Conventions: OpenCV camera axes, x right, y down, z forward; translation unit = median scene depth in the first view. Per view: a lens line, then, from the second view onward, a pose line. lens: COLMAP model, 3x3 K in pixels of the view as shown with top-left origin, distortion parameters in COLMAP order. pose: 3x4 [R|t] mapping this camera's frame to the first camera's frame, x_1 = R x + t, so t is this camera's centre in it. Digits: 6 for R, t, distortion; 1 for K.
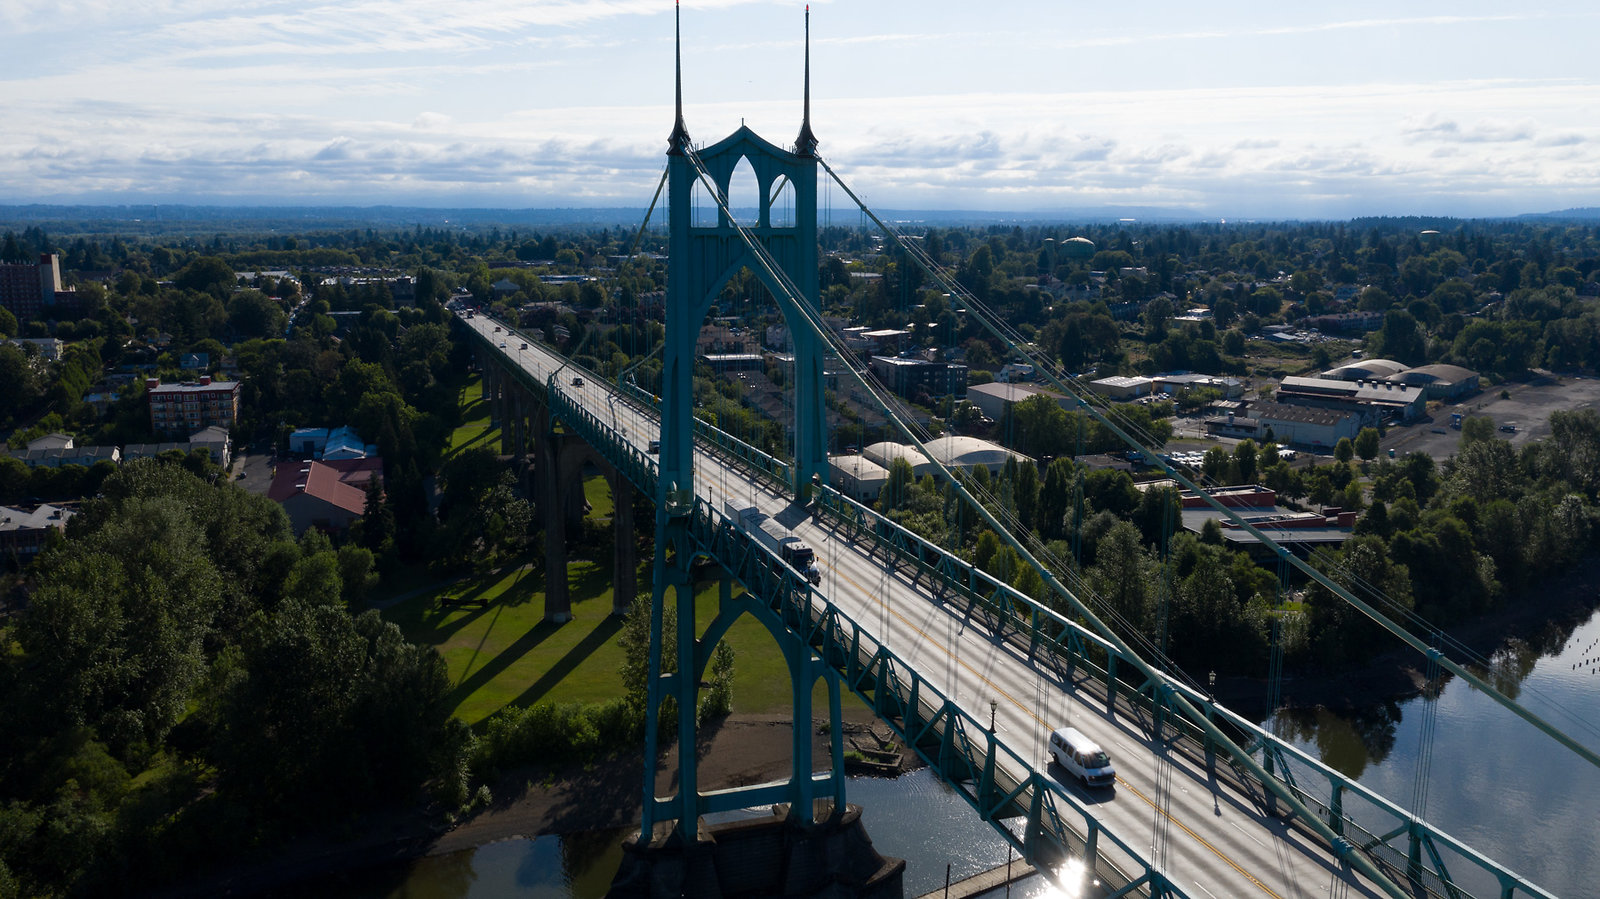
lens RADIAL K [[1252.1, 0, 799.5], [0, 1252.1, 455.5], [0, 0, 1]] dist [-0.028050, 0.006176]
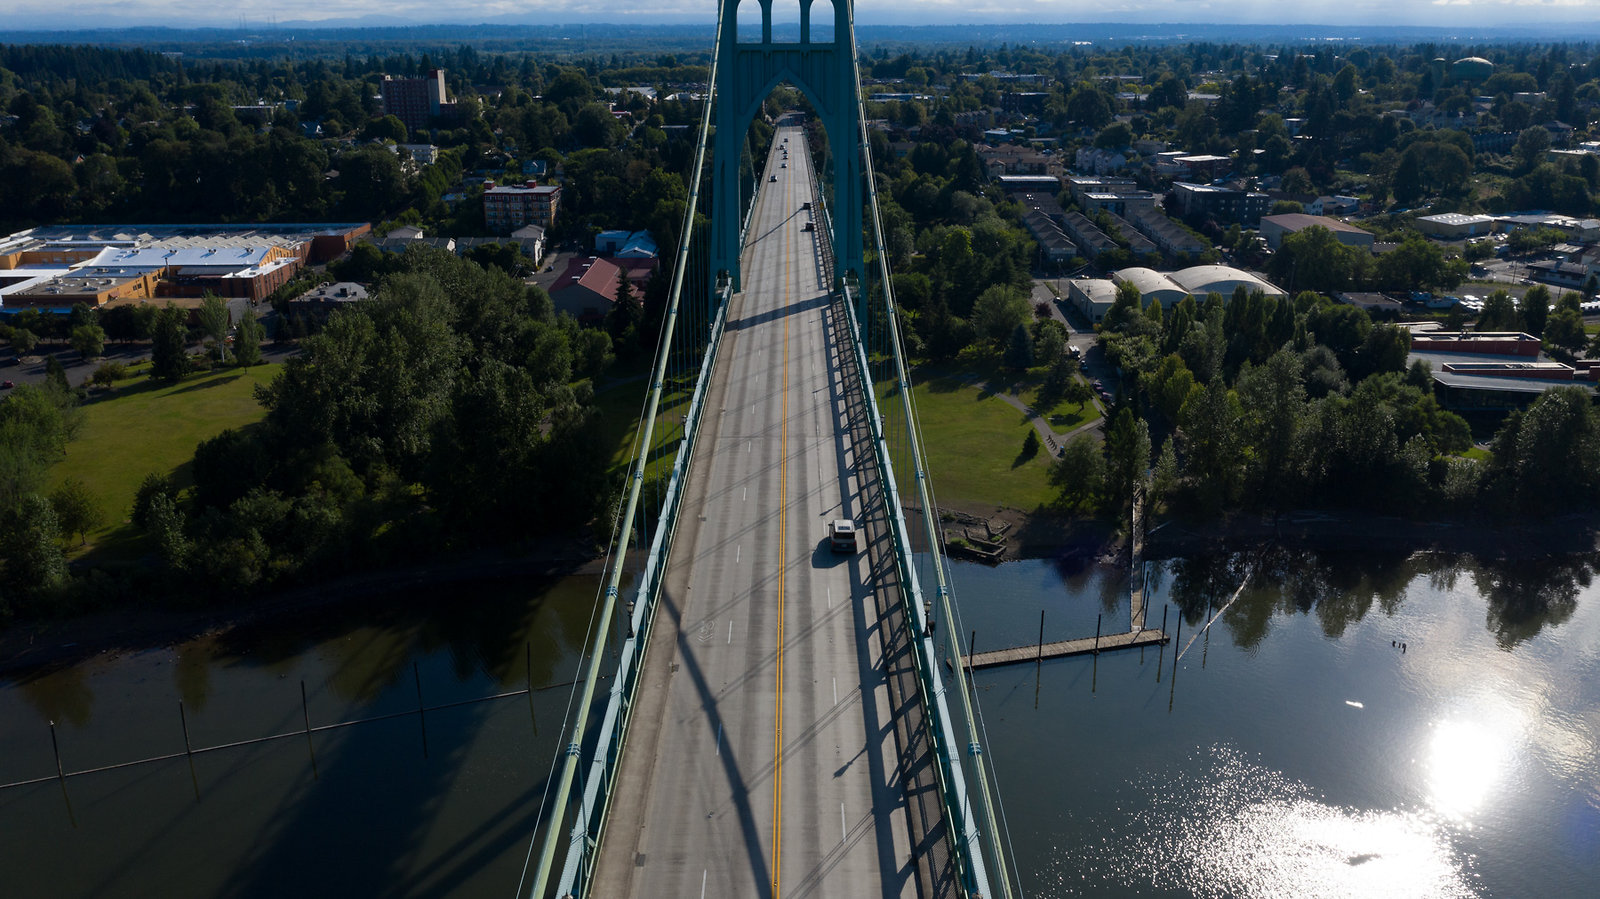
lens RADIAL K [[1252.1, 0, 794.0], [0, 1252.1, 451.6], [0, 0, 1]] dist [-0.028050, 0.006176]
pose [[0.951317, 0.091947, -0.294180, 0.108044], [-0.051700, 0.988546, 0.141786, 0.006898], [0.303847, -0.119674, 0.945175, -0.034186]]
